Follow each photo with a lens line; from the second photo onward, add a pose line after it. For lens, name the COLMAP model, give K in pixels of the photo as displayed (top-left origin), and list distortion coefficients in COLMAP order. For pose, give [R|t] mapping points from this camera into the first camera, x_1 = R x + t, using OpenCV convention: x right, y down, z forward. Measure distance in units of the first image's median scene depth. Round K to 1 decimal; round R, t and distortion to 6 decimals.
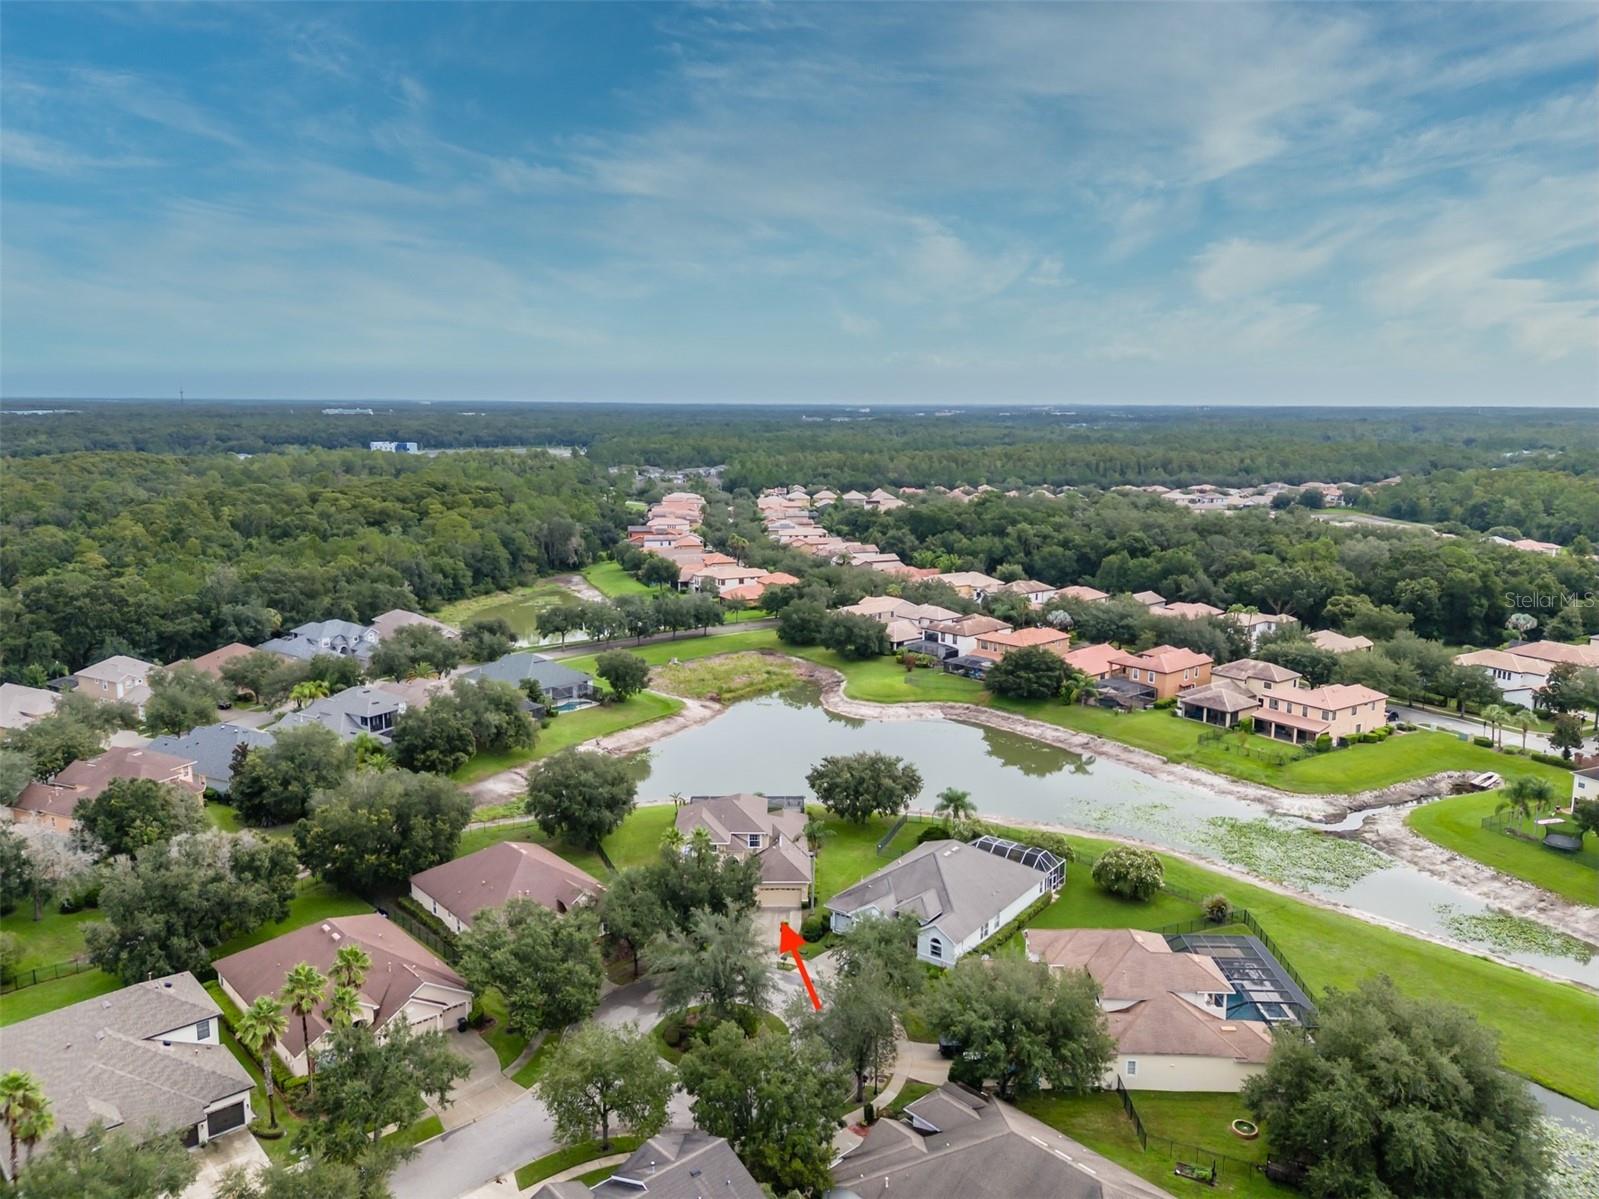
lens RADIAL K [[1175.9, 0, 797.9], [0, 1175.9, 597.5], [0, 0, 1]] dist [0.057209, -0.053366]
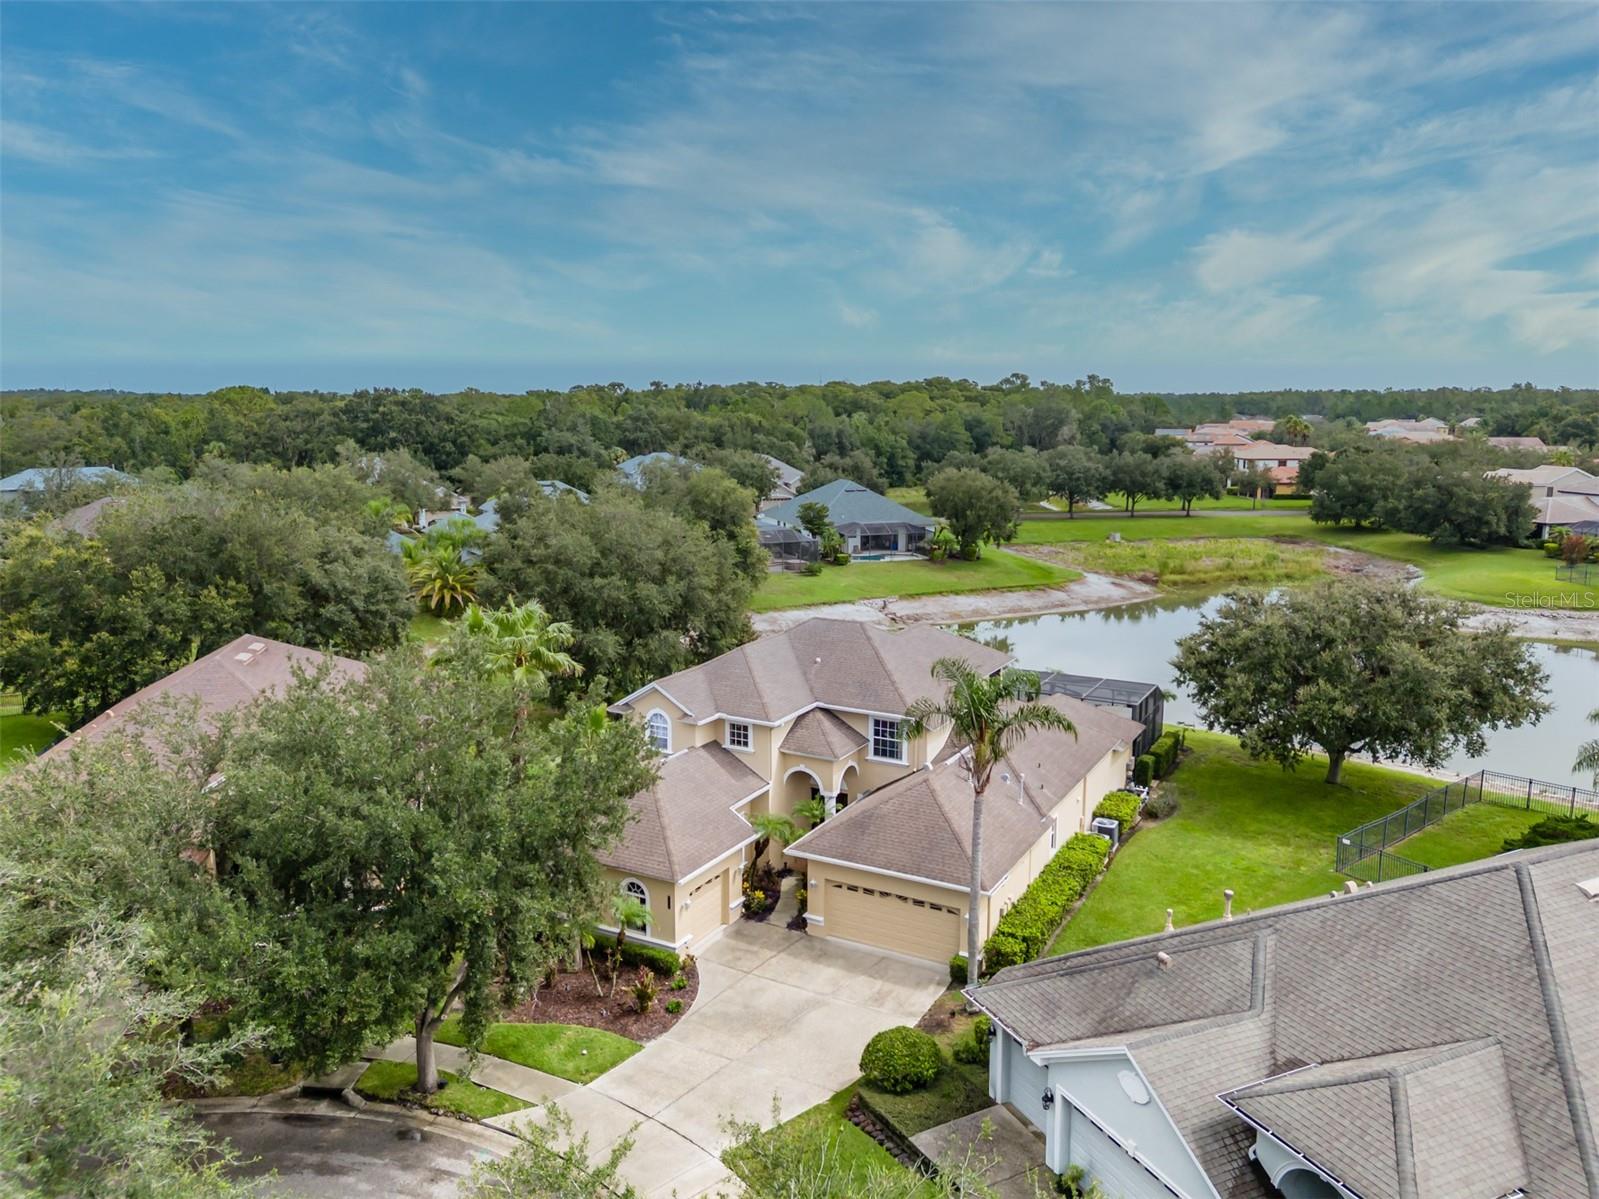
lens RADIAL K [[1175.9, 0, 792.9], [0, 1175.9, 584.5], [0, 0, 1]] dist [0.057209, -0.053366]
pose [[0.869104, 0.075963, -0.488761, 0.053540], [-0.083635, 0.996477, 0.006154, 0.090471], [0.487507, 0.035529, 0.872396, 0.388829]]
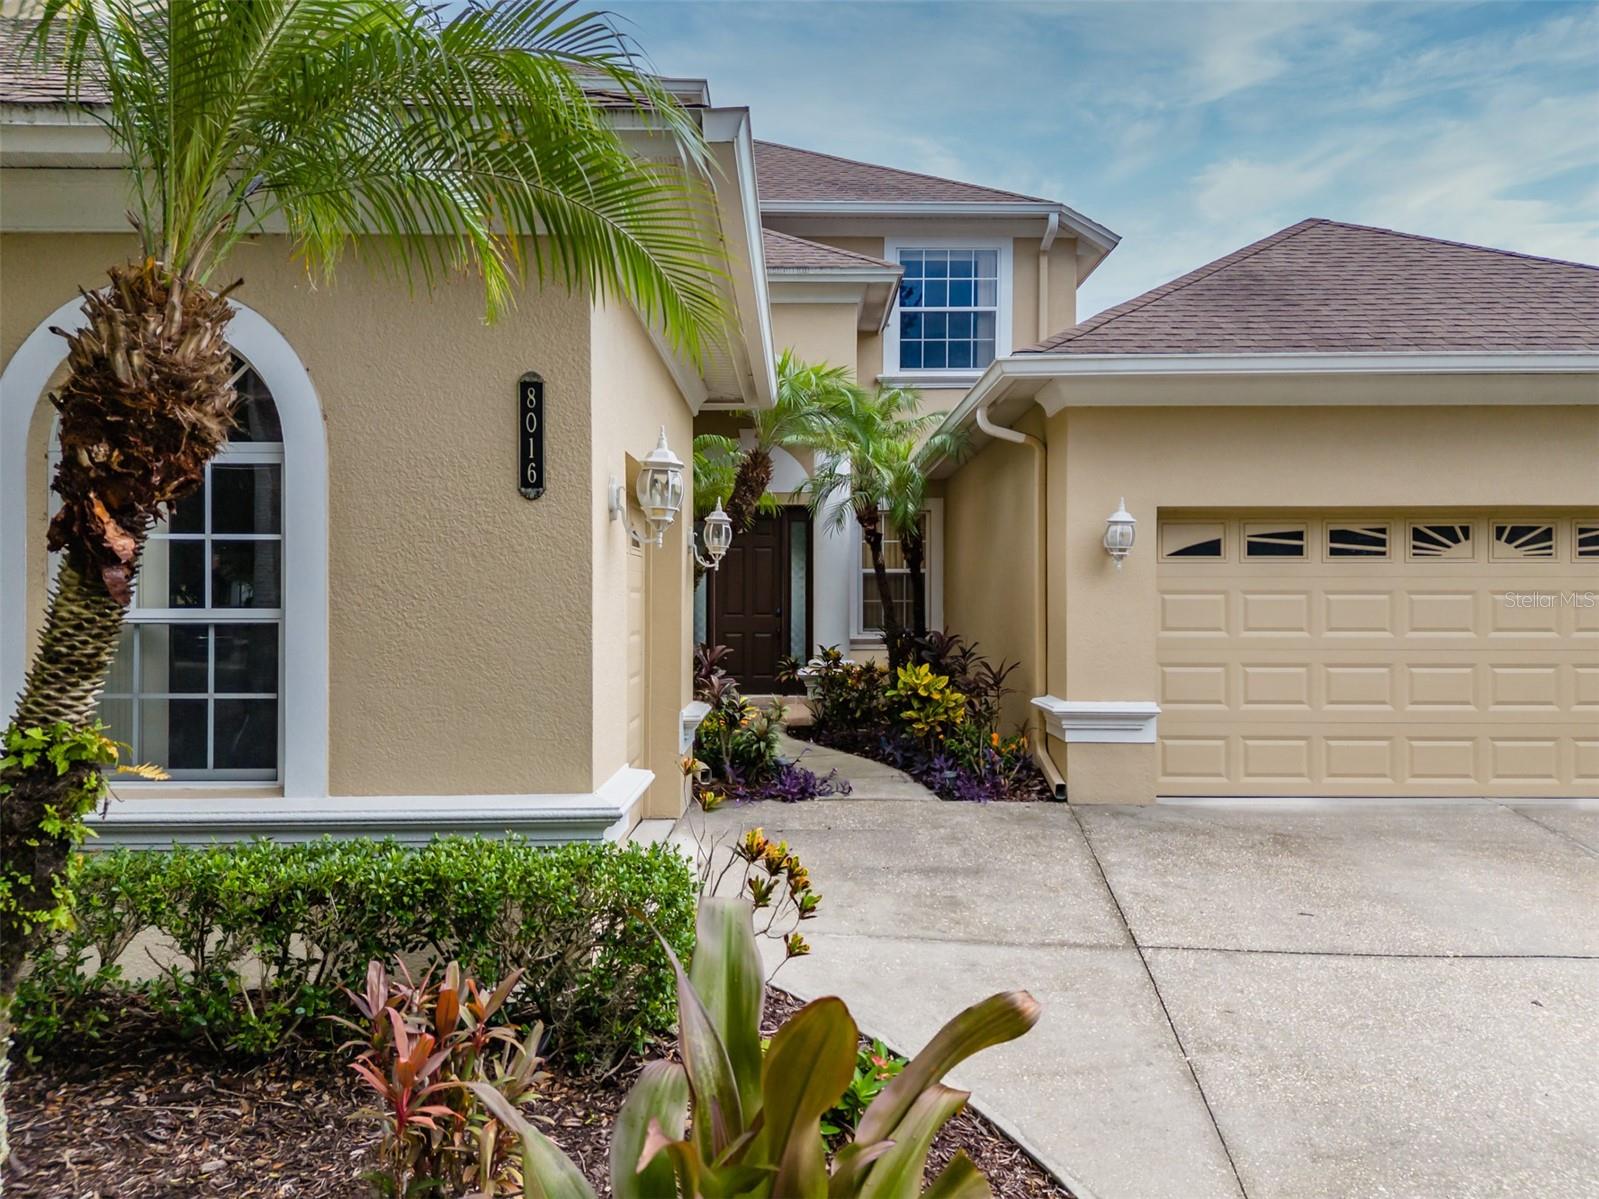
lens RADIAL K [[1175.9, 0, 804.7], [0, 1175.9, 600.8], [0, 0, 1]] dist [0.057209, -0.053366]
pose [[0.999977, -0.003306, -0.005953, -0.023383], [0.002235, 0.985155, -0.171652, 0.136607], [0.006432, 0.171635, 0.985140, 0.492840]]
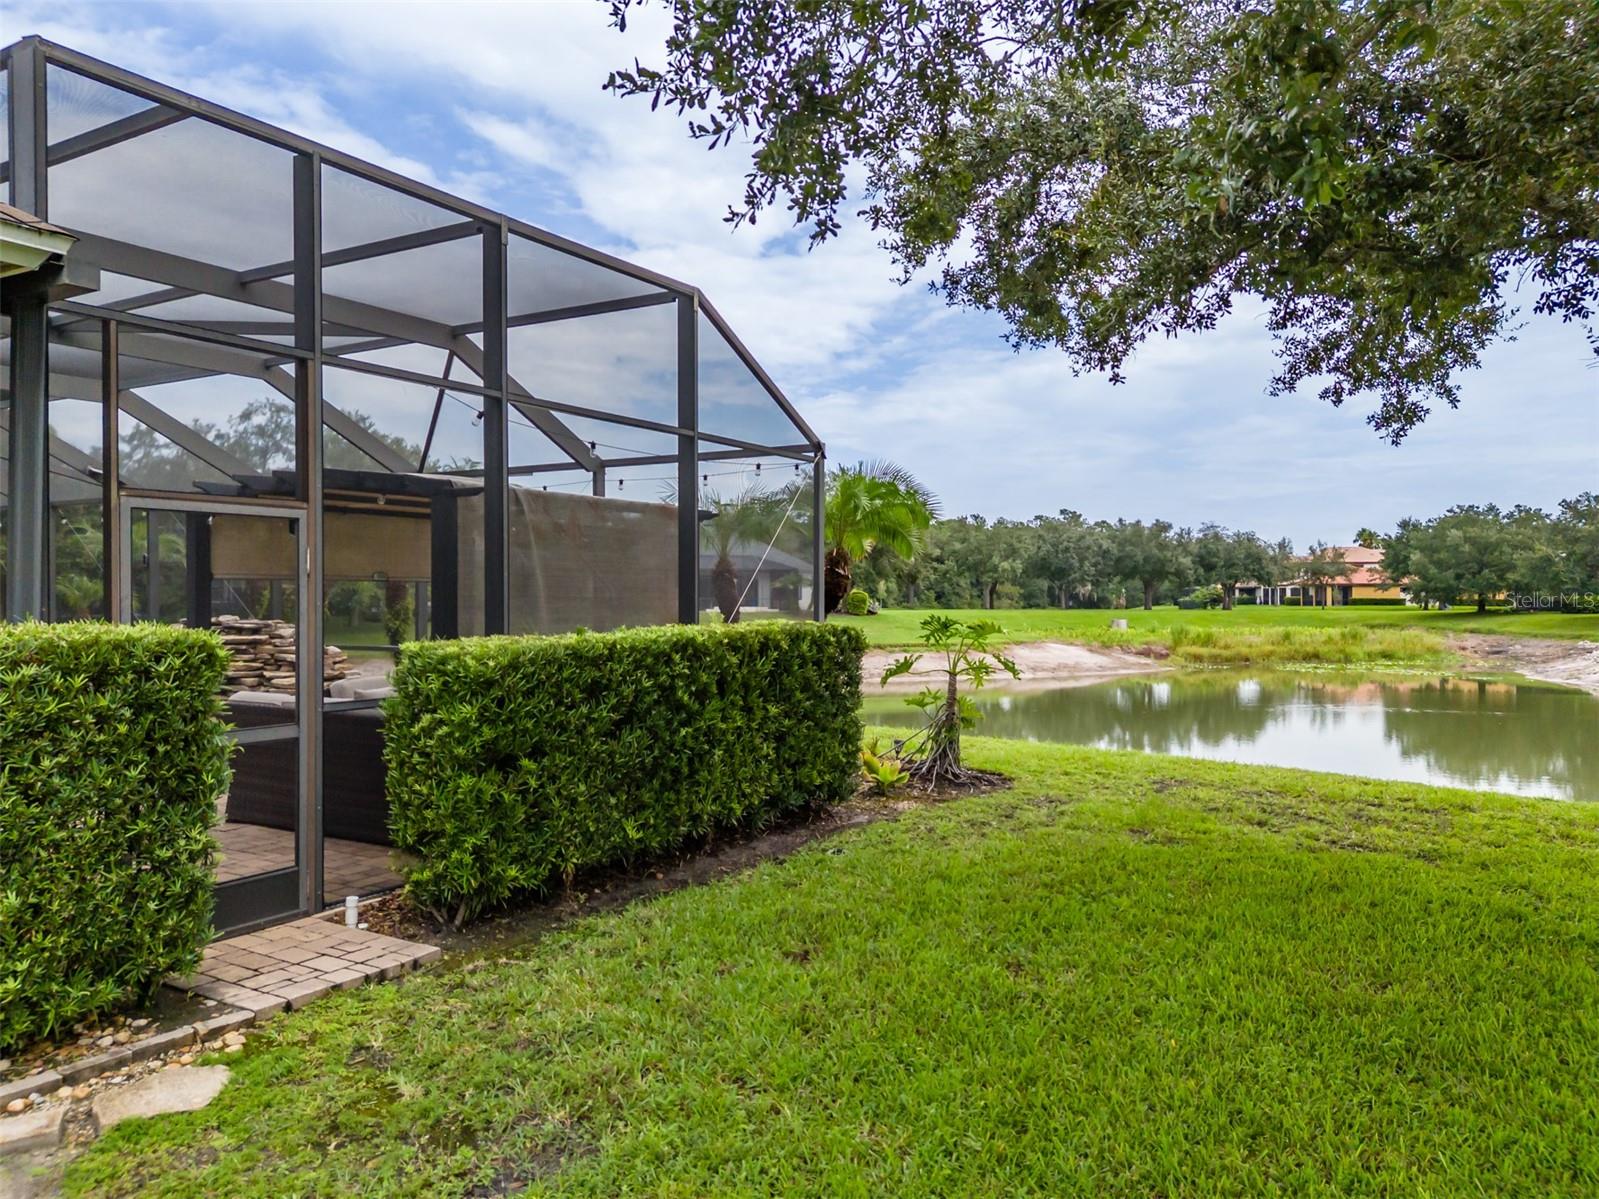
lens RADIAL K [[1175.9, 0, 809.6], [0, 1175.9, 602.1], [0, 0, 1]] dist [0.057209, -0.053366]
pose [[0.849601, -0.001994, -0.527423, 0.024974], [-0.088121, 0.985400, -0.145674, 0.118097], [0.520013, 0.170242, 0.837021, 0.595715]]
